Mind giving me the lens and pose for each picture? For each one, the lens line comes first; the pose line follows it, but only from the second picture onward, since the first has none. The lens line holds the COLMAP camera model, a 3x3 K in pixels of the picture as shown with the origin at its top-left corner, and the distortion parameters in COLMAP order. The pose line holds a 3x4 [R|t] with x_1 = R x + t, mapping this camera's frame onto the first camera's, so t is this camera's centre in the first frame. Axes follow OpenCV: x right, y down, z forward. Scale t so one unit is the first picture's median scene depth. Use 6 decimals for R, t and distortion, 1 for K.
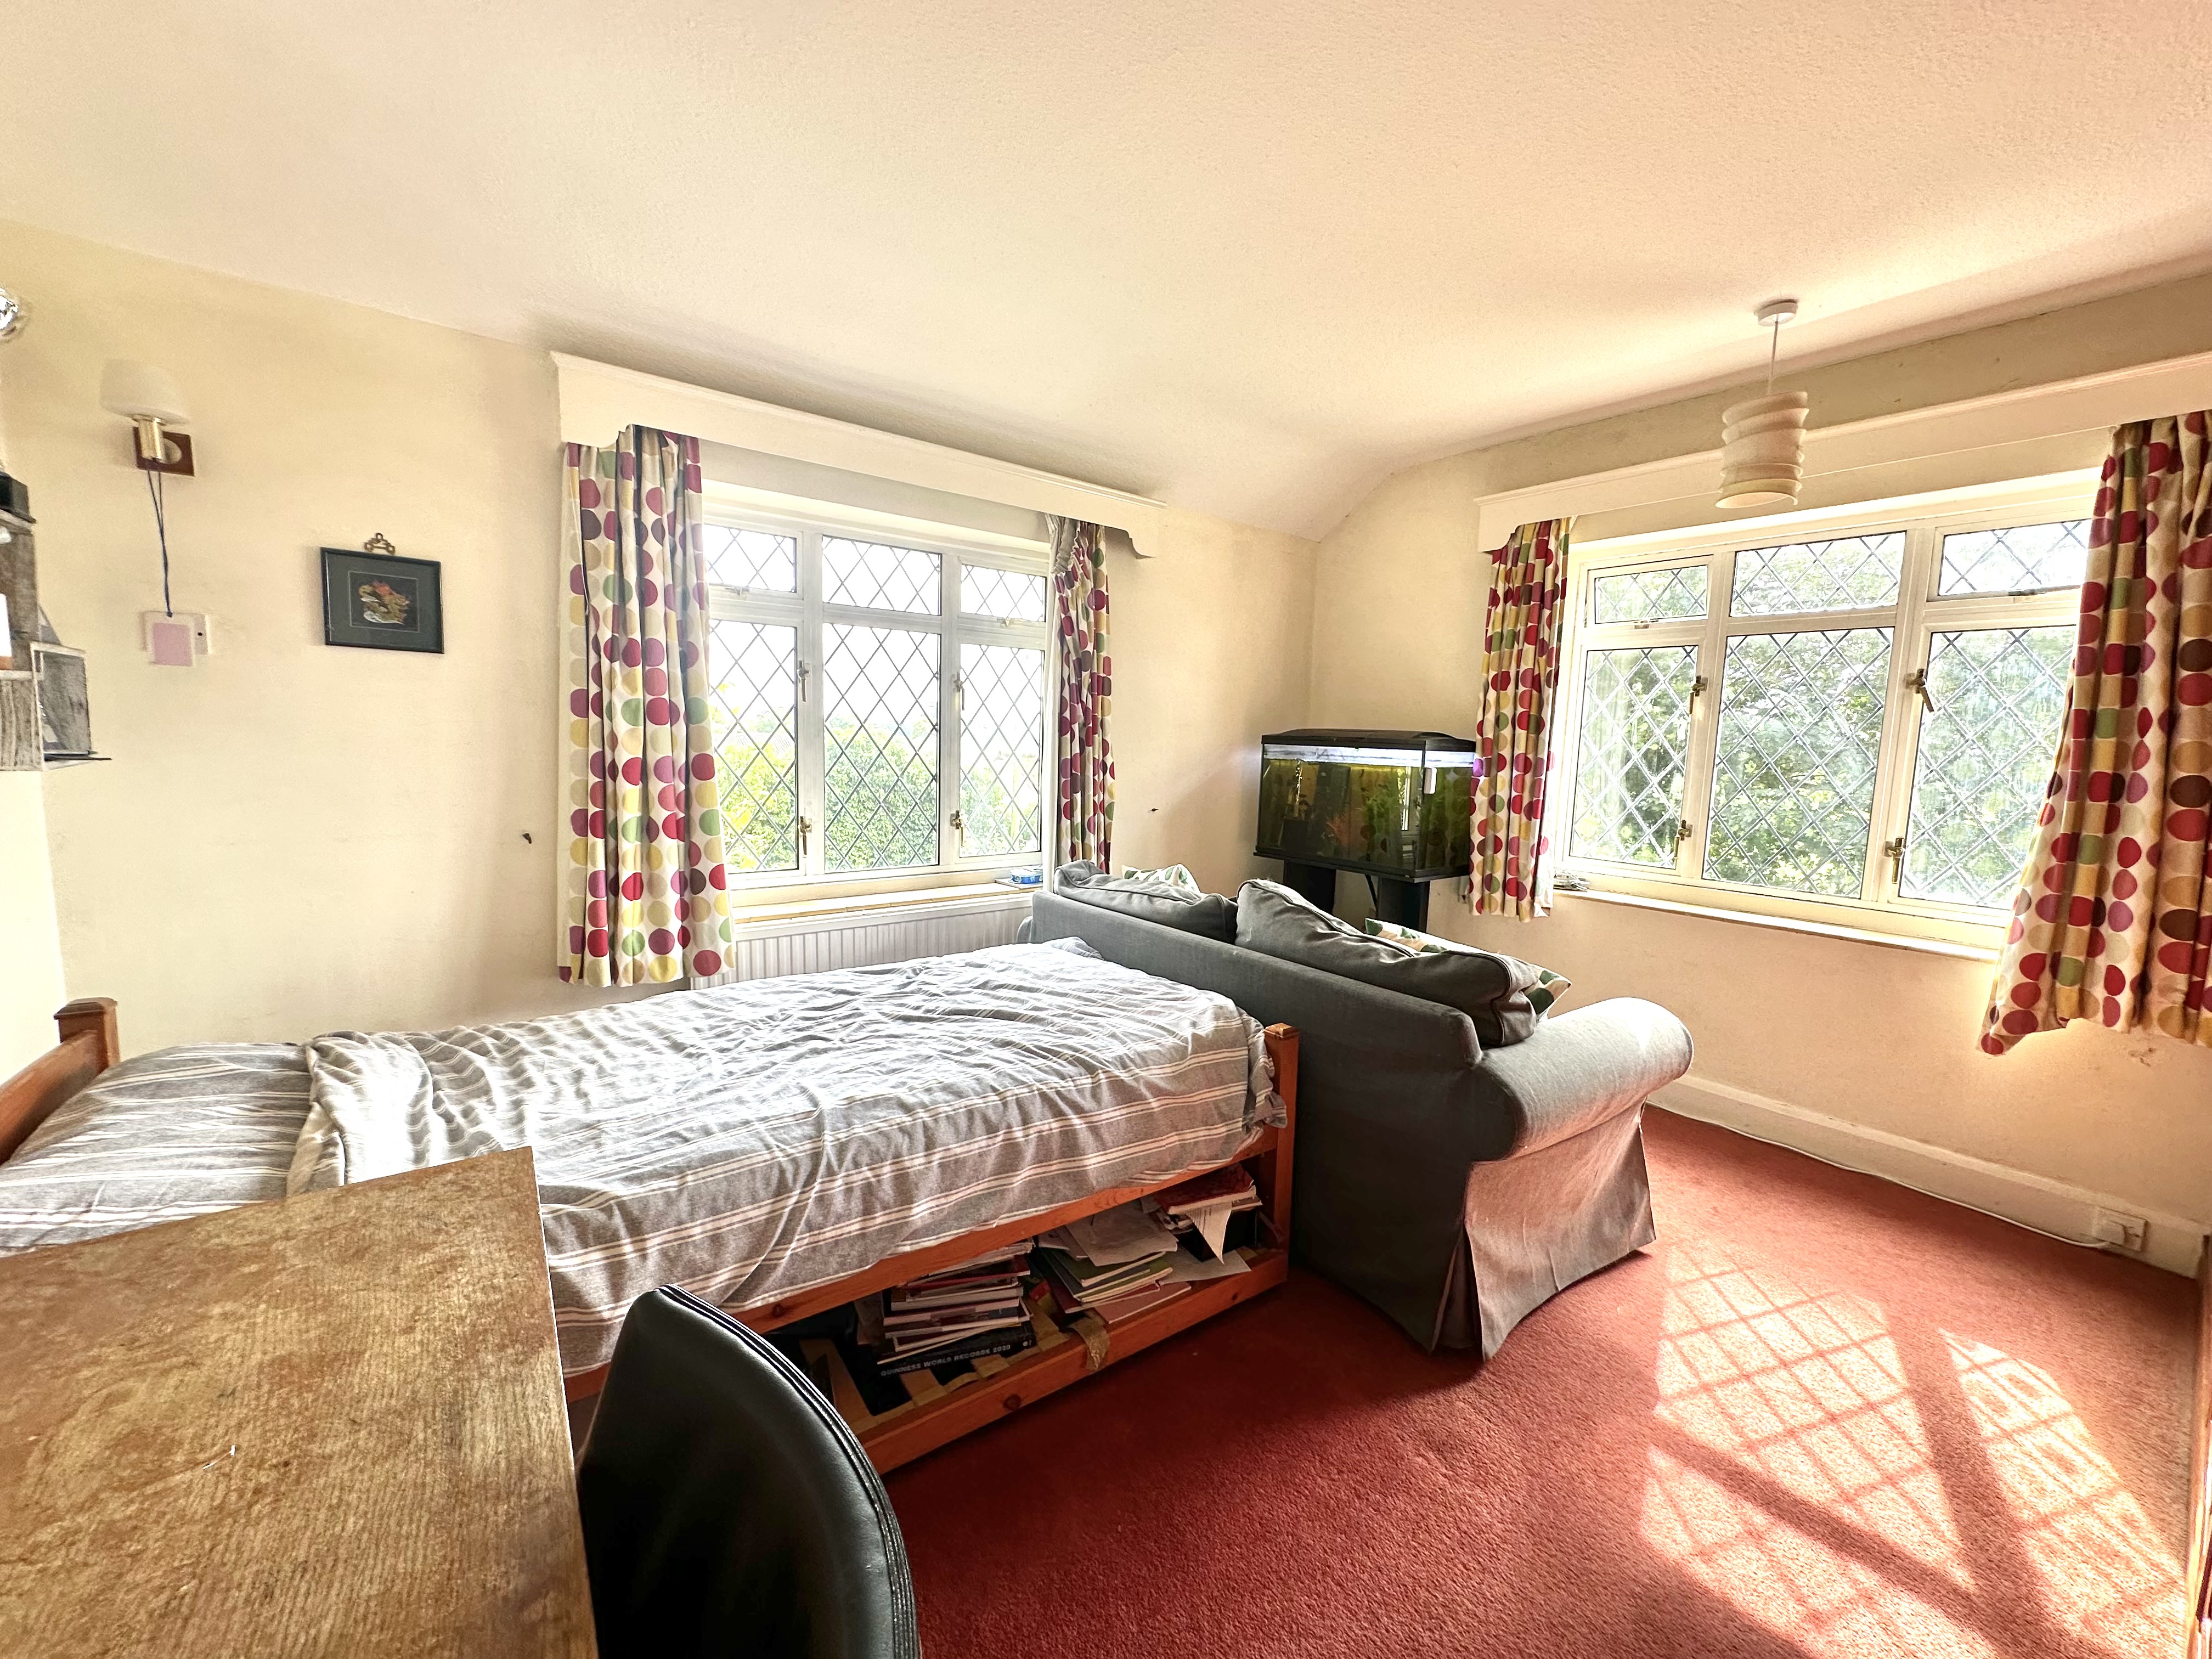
lens RADIAL K [[892.6, 0, 1108.1], [0, 892.6, 834.8], [0, 0, 1]] dist [0.002125, 0.000081]
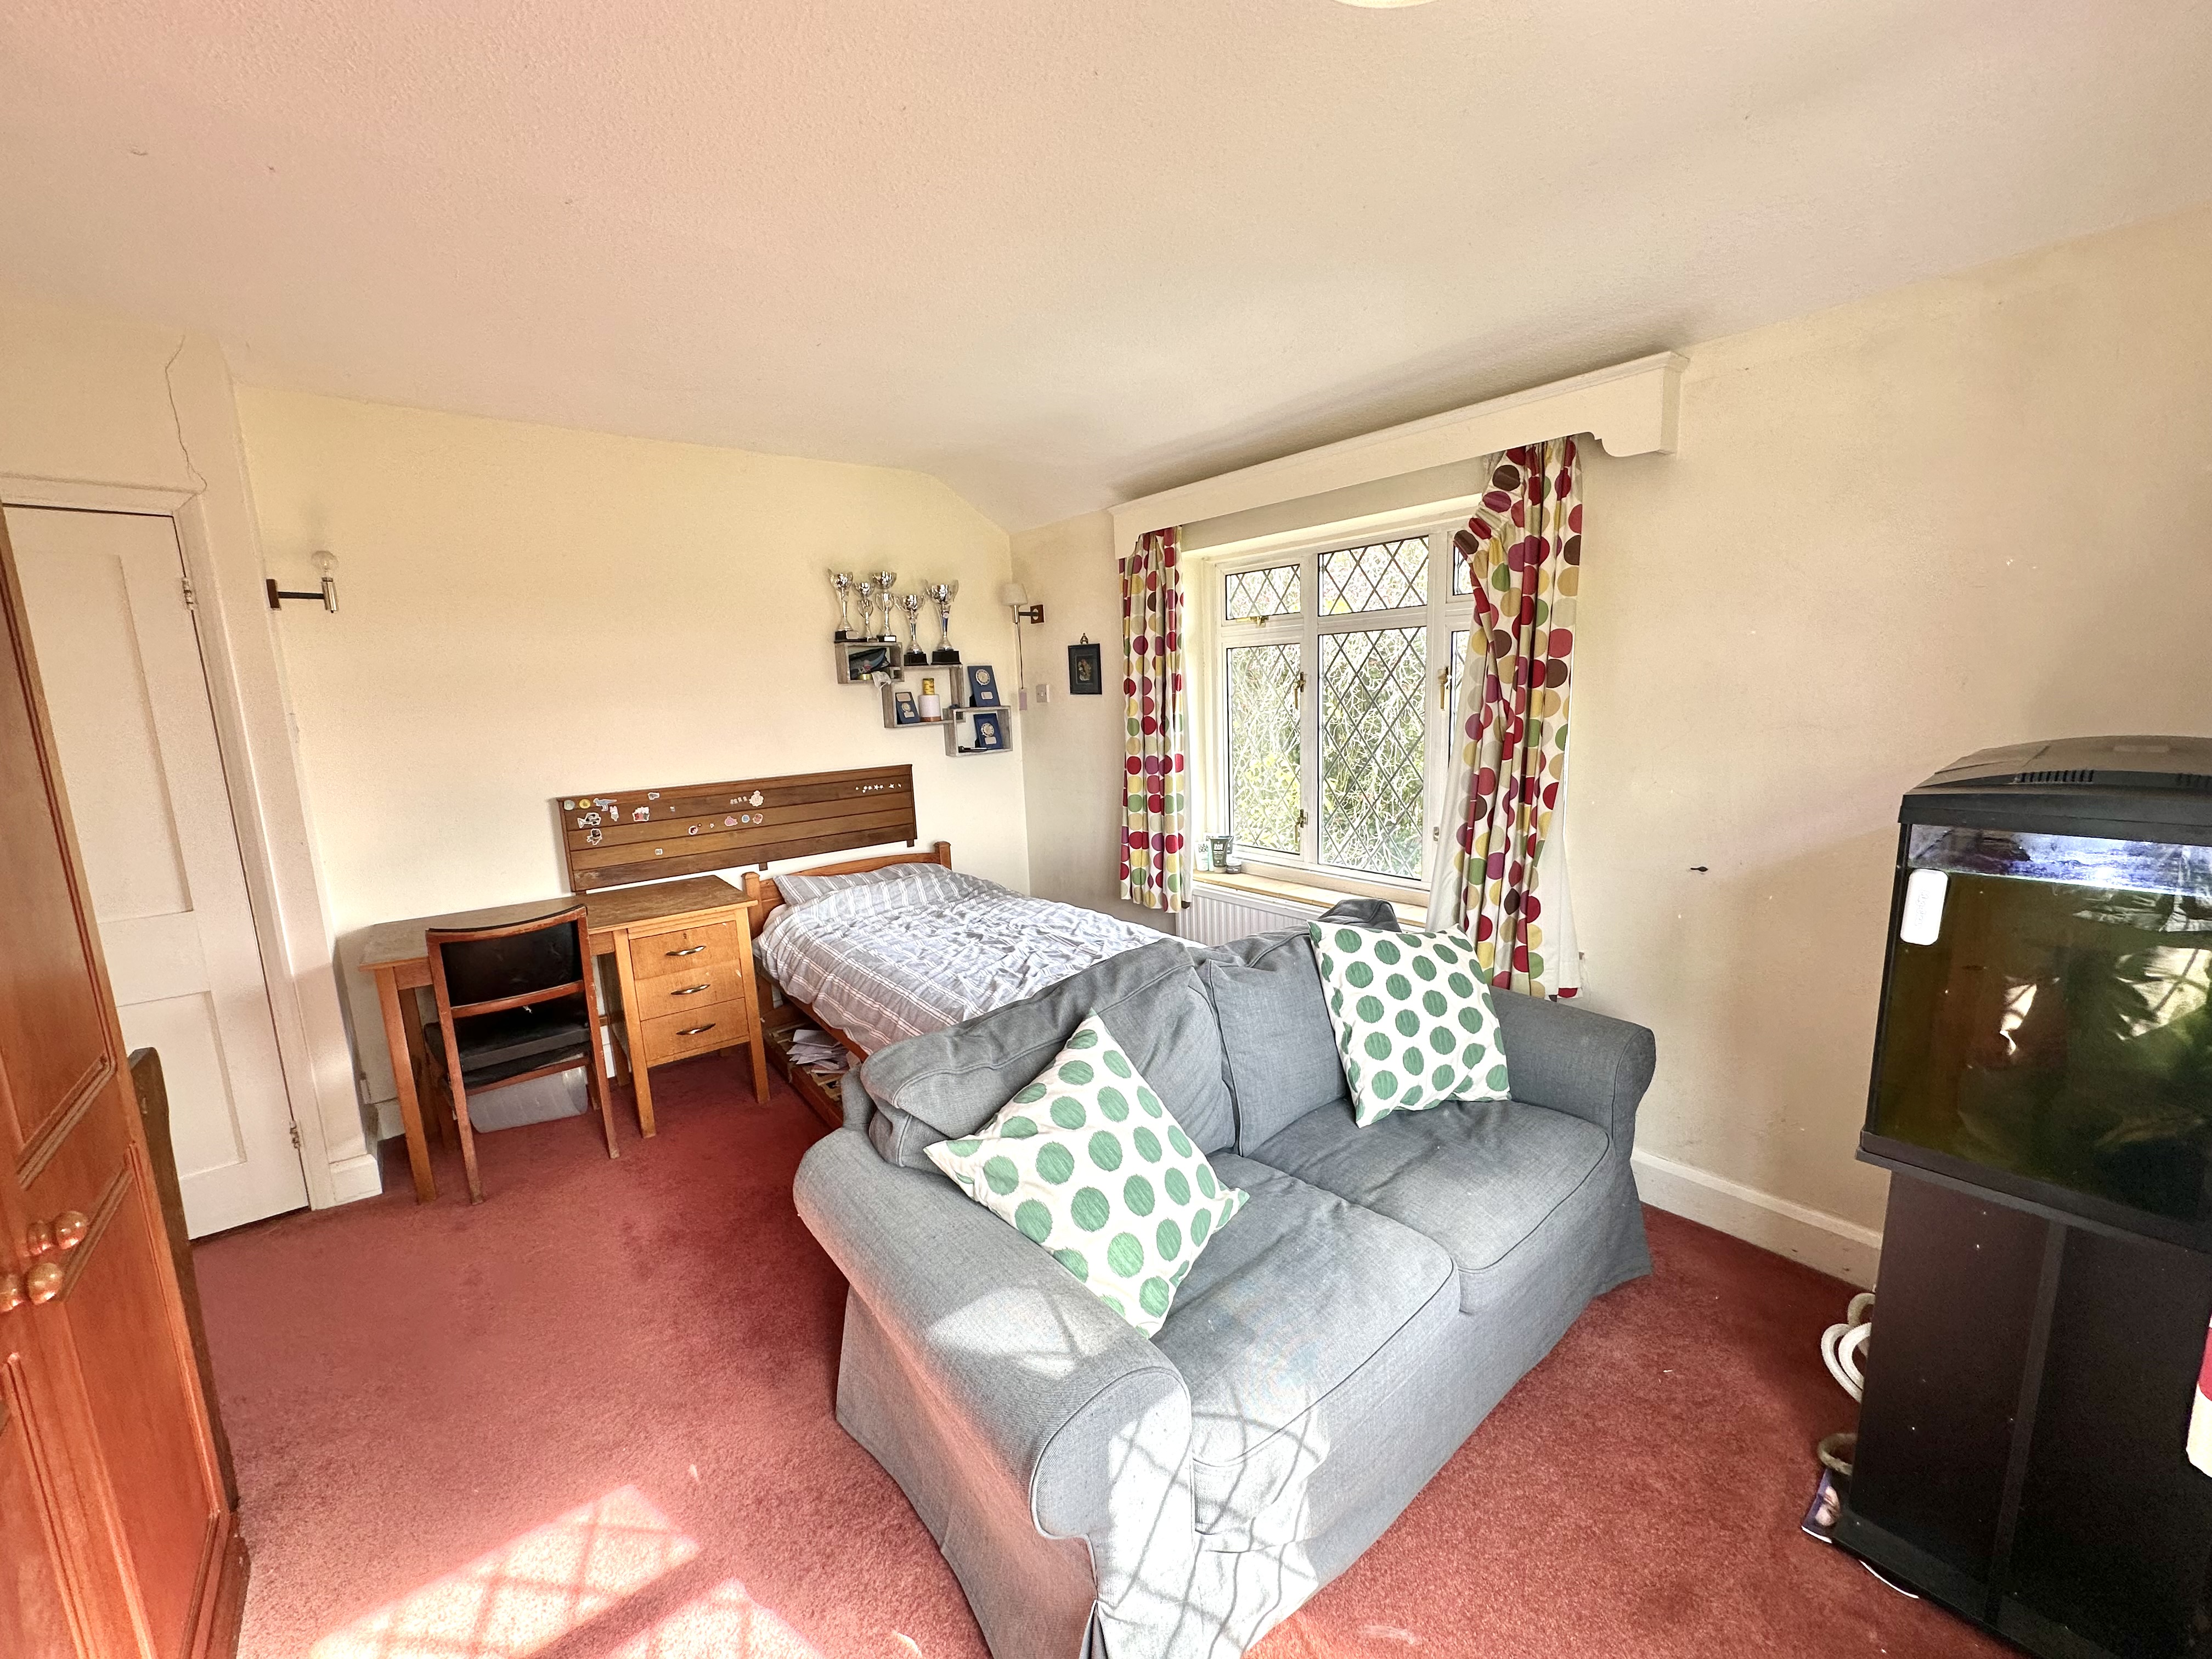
lens RADIAL K [[892.6, 0, 1103.0], [0, 892.6, 826.9], [0, 0, 1]] dist [0.002125, 0.000081]
pose [[0.013549, 0.132338, -0.991112, 0.950113], [-0.071372, 0.988803, 0.131054, -0.156673], [0.997358, 0.068961, 0.022843, 0.881024]]
